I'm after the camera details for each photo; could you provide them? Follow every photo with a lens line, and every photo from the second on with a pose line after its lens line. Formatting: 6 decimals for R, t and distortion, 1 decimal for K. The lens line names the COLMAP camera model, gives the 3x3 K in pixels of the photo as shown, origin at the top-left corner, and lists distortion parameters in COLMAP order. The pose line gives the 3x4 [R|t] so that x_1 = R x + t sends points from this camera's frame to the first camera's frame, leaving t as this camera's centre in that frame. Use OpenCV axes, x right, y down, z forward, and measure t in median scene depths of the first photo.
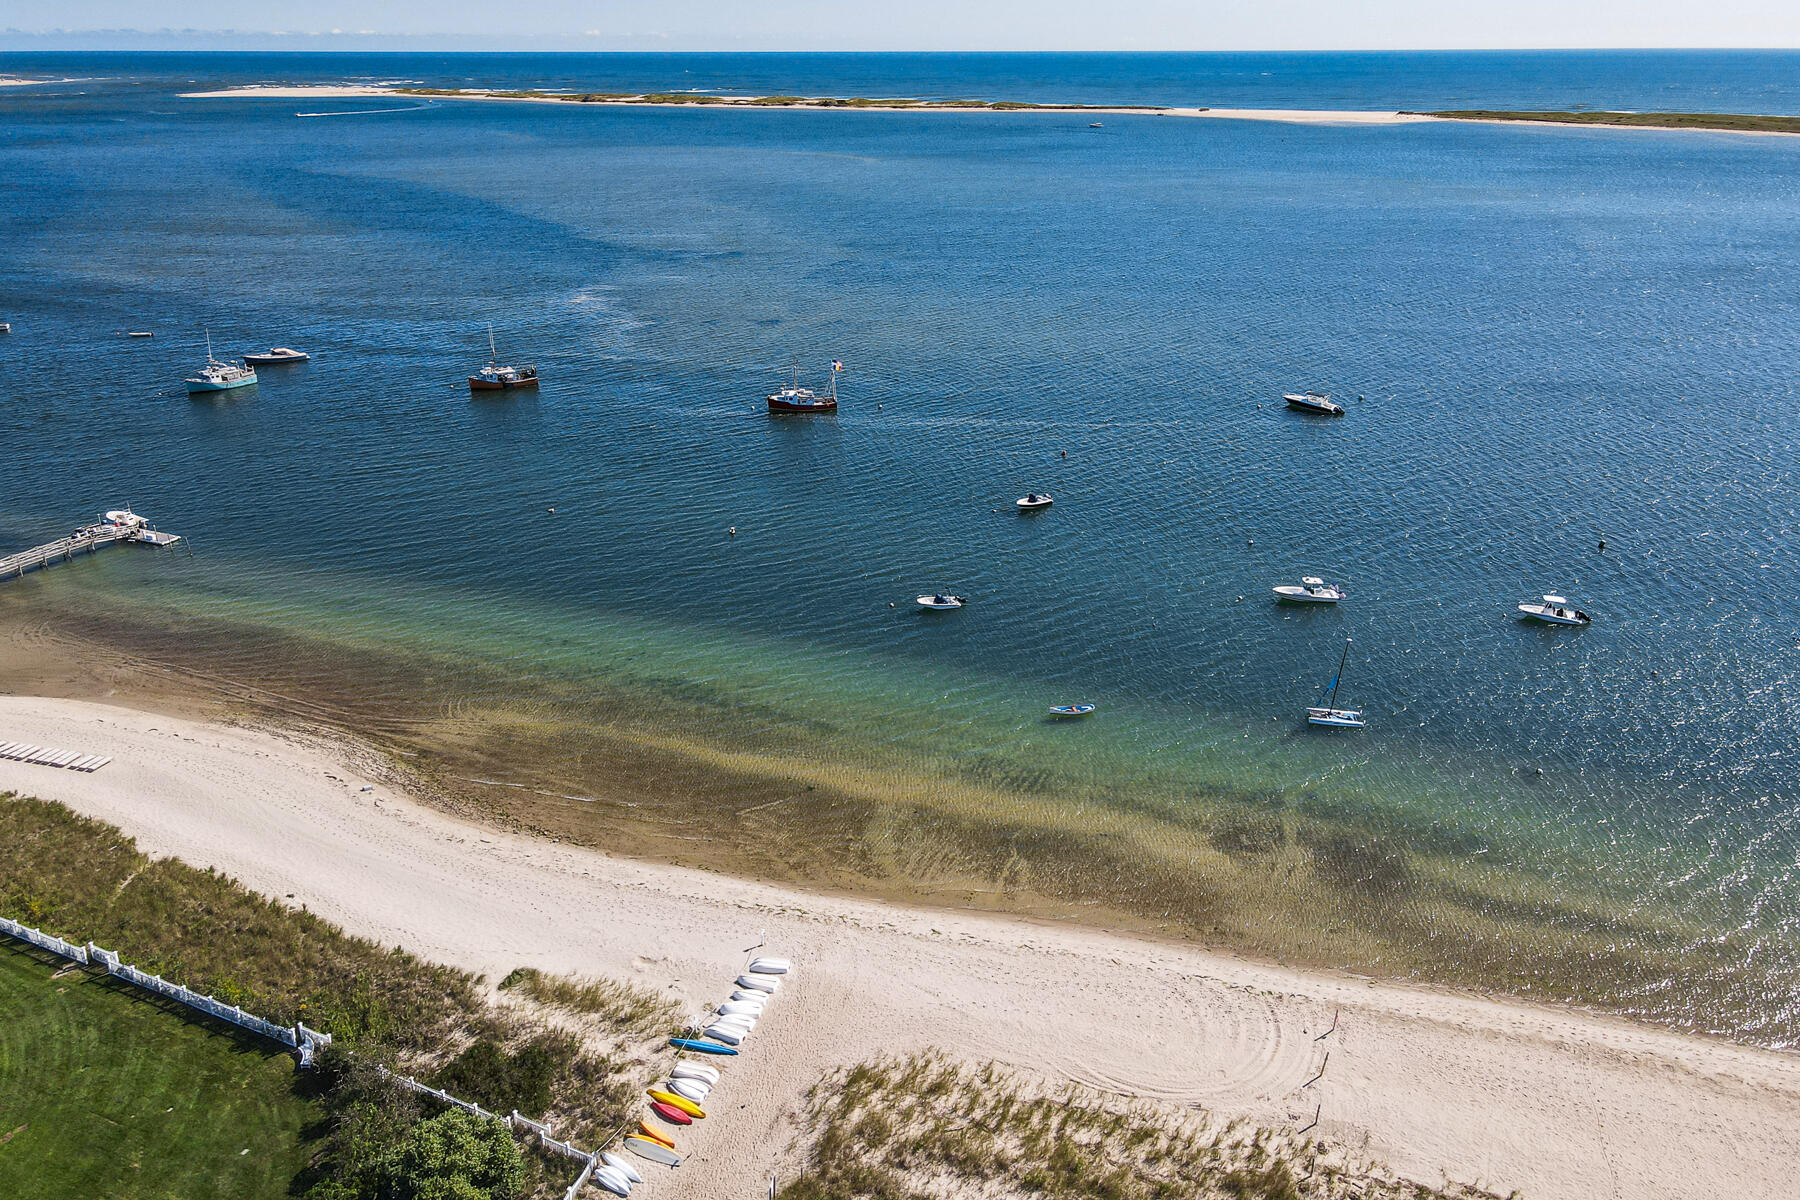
lens RADIAL K [[1337.4, 0, 893.1], [0, 1337.4, 516.6], [0, 0, 1]] dist [0.001077, 0.029089]
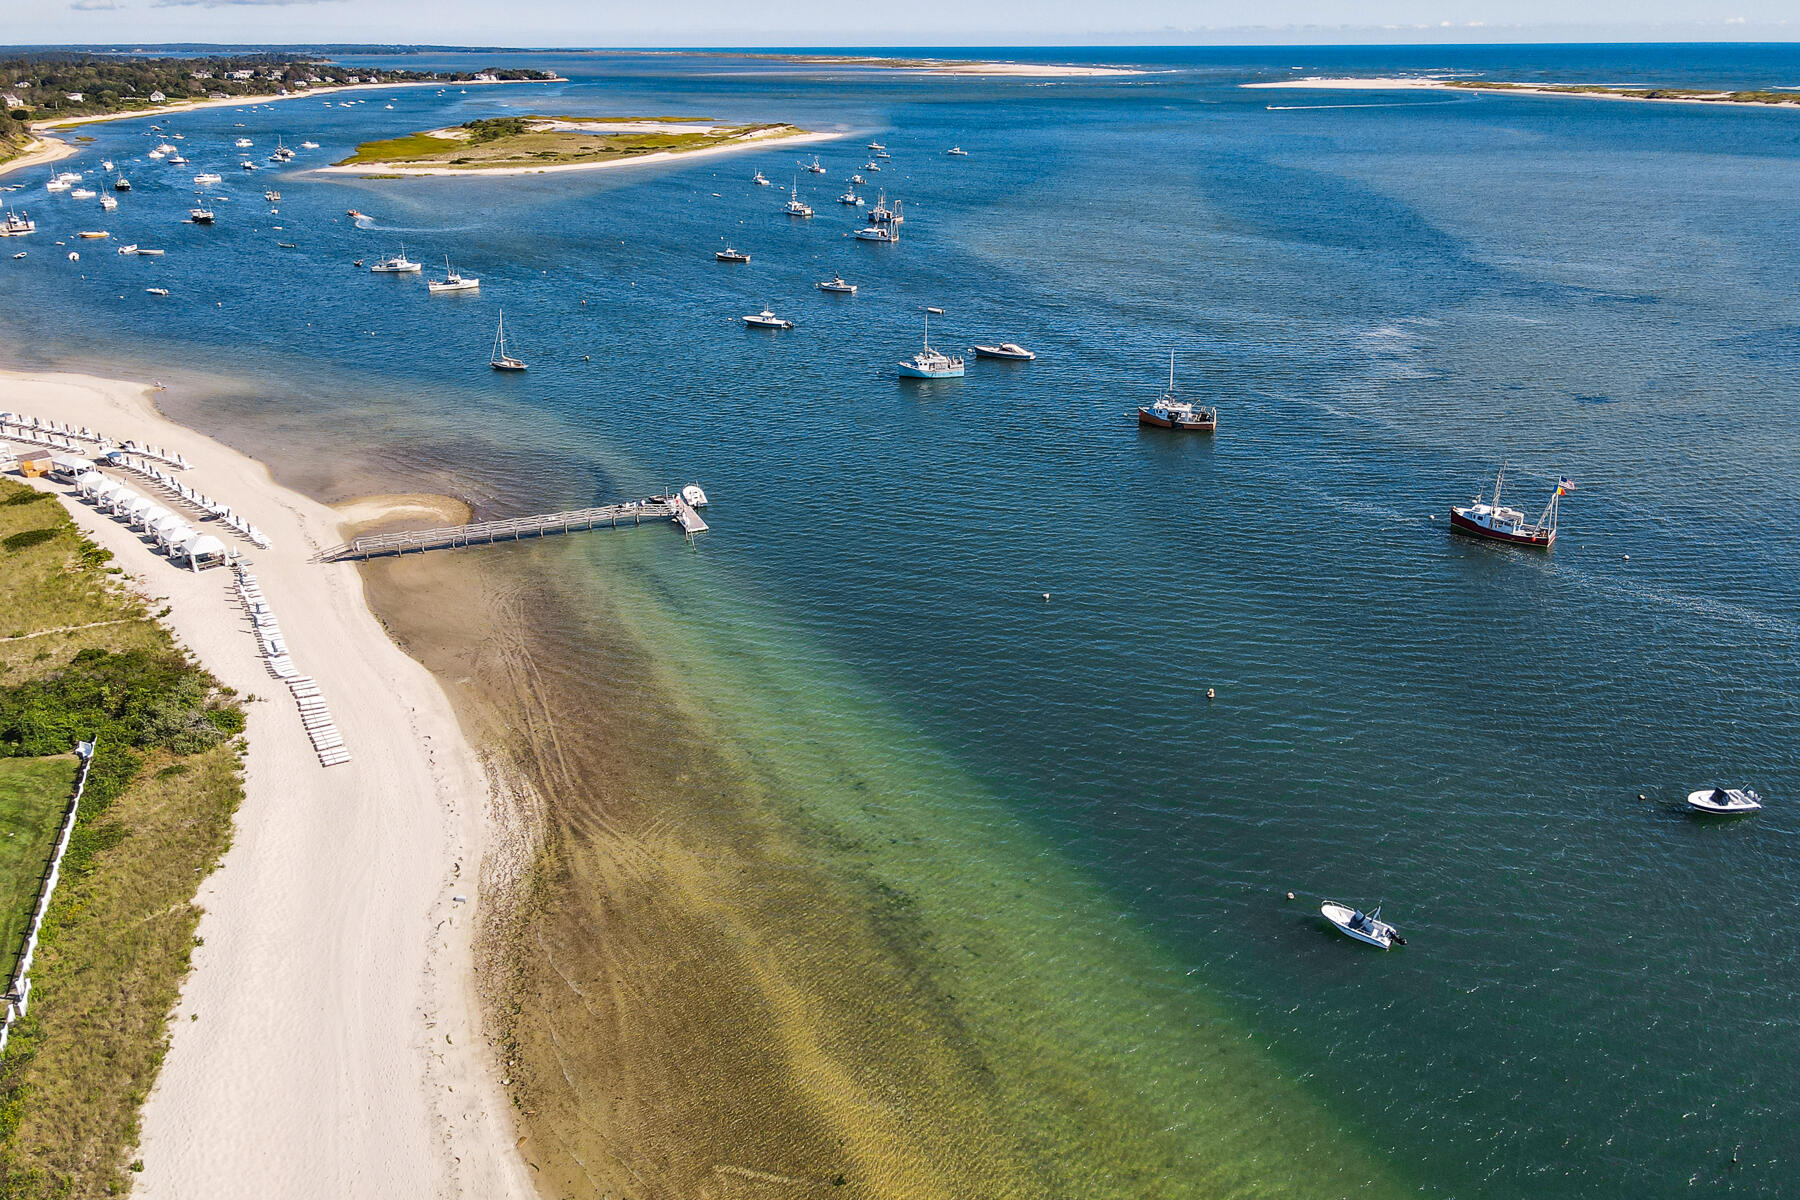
lens RADIAL K [[1337.4, 0, 904.9], [0, 1337.4, 503.3], [0, 0, 1]] dist [0.001077, 0.029089]
pose [[0.743595, 0.218884, -0.631788, 0.136073], [-0.221355, 0.972204, 0.076293, -0.076622], [0.630926, 0.083118, 0.771378, 0.231053]]
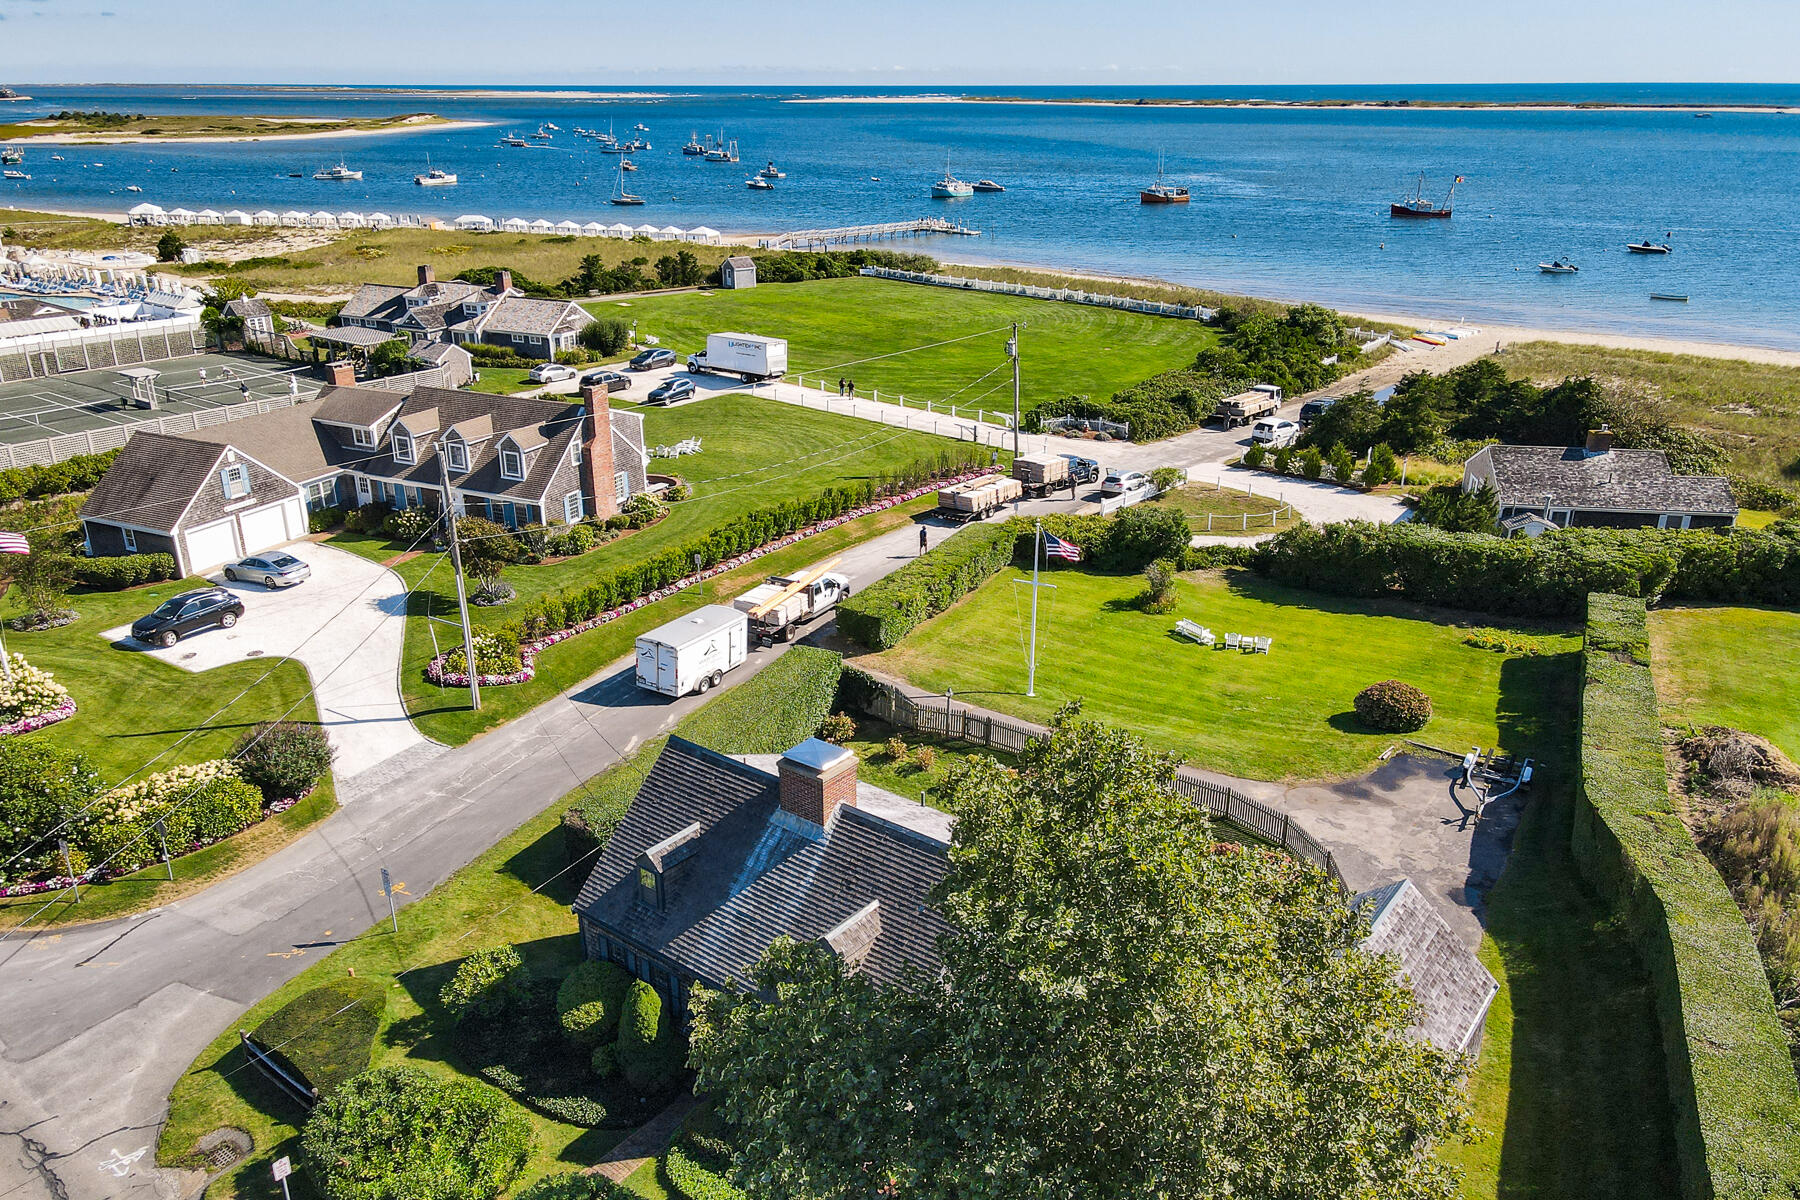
lens RADIAL K [[1337.4, 0, 899.7], [0, 1337.4, 587.9], [0, 0, 1]] dist [0.001077, 0.029089]
pose [[0.933806, 0.128048, -0.334082, -0.056347], [-0.119277, 0.991761, 0.046727, 0.237958], [0.337313, -0.003786, 0.941385, -0.275072]]
